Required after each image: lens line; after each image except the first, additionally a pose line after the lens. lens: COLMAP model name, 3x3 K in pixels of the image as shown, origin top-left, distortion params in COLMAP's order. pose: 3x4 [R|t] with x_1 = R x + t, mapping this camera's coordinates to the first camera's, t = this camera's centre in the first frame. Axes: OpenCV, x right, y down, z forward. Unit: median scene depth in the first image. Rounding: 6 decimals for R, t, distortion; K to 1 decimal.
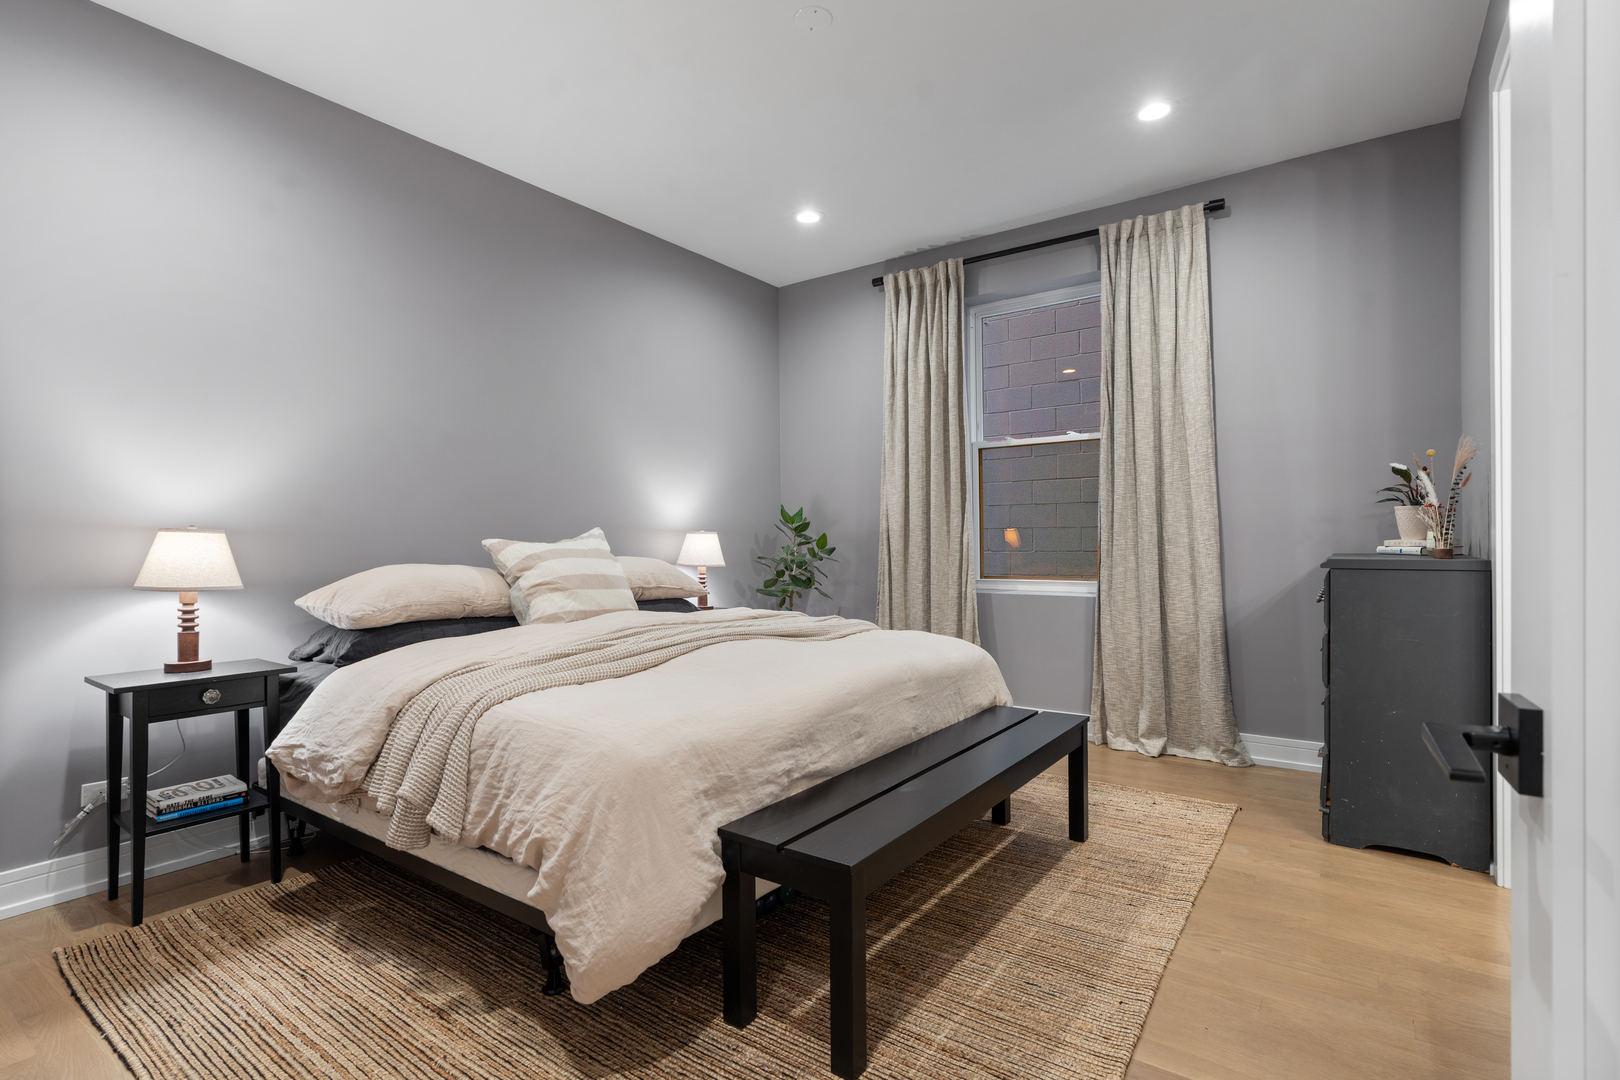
lens RADIAL K [[784.2, 0, 800.2], [0, 784.2, 547.1], [0, 0, 1]] dist [-0.002137, 0.000779]
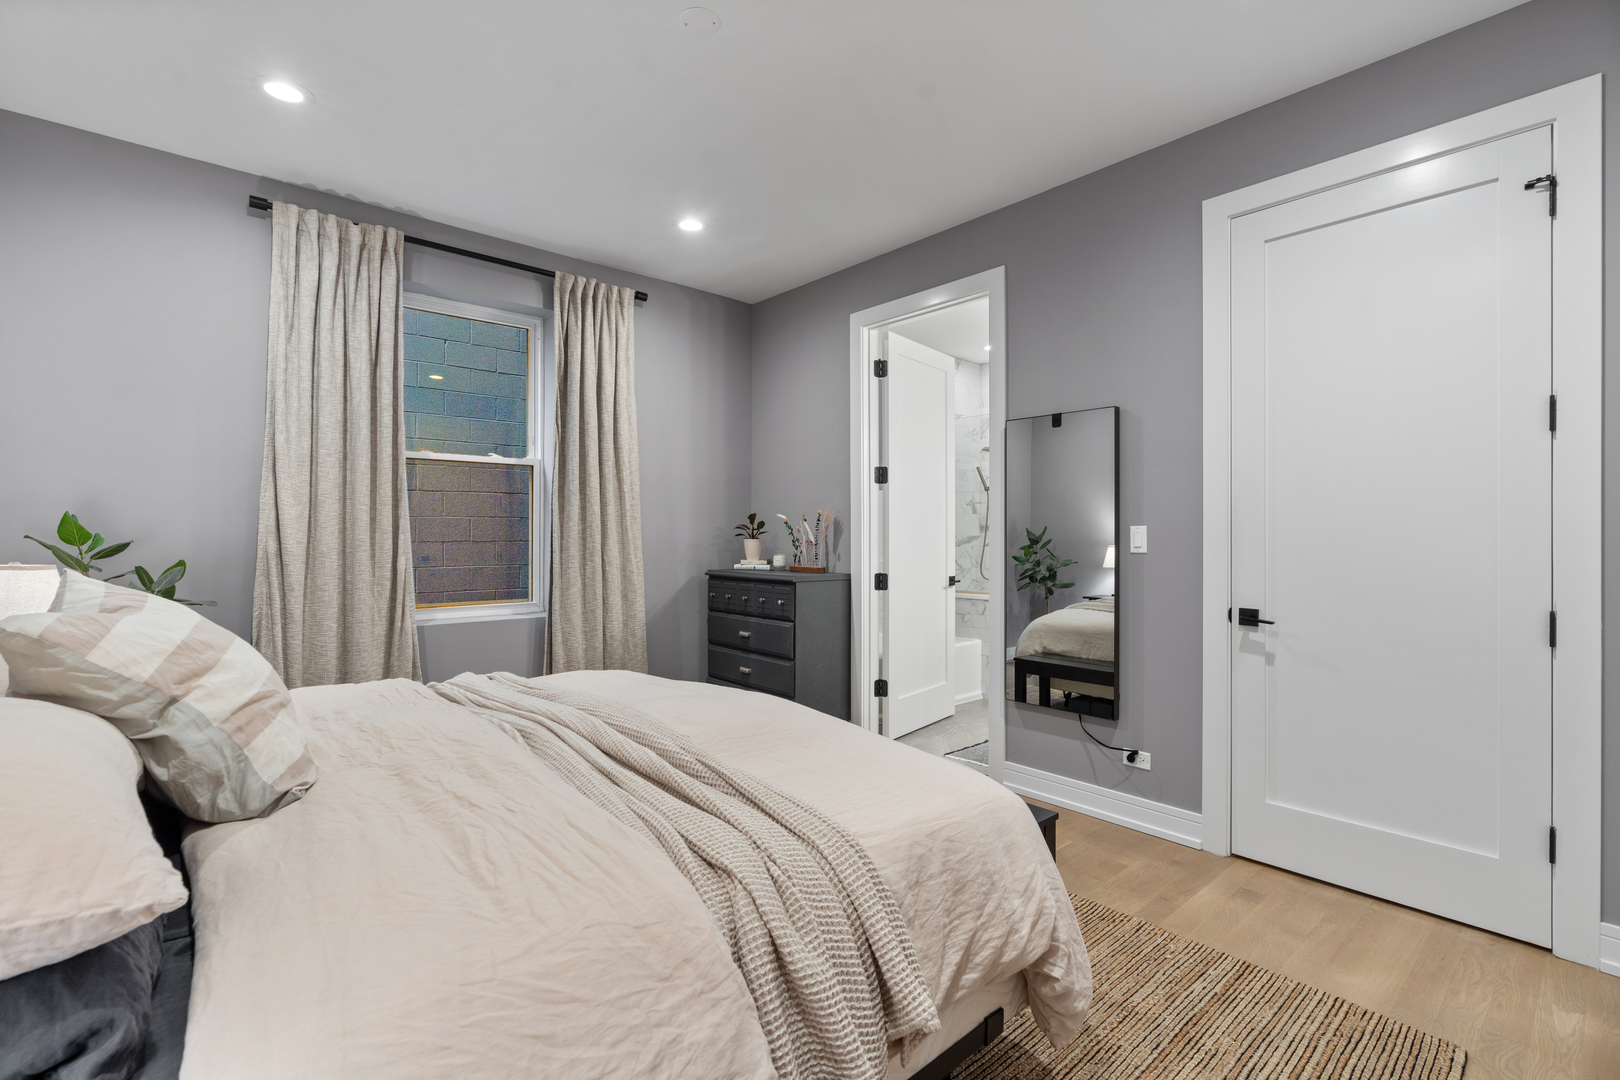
lens RADIAL K [[725.2, 0, 802.6], [0, 725.2, 541.8], [0, 0, 1]] dist [-0.007434, 0.000599]
pose [[0.232269, 0.003033, 0.972647, -0.500972], [0.007396, 0.999961, -0.004884, -0.031133], [-0.972623, 0.008328, 0.232238, 0.447124]]
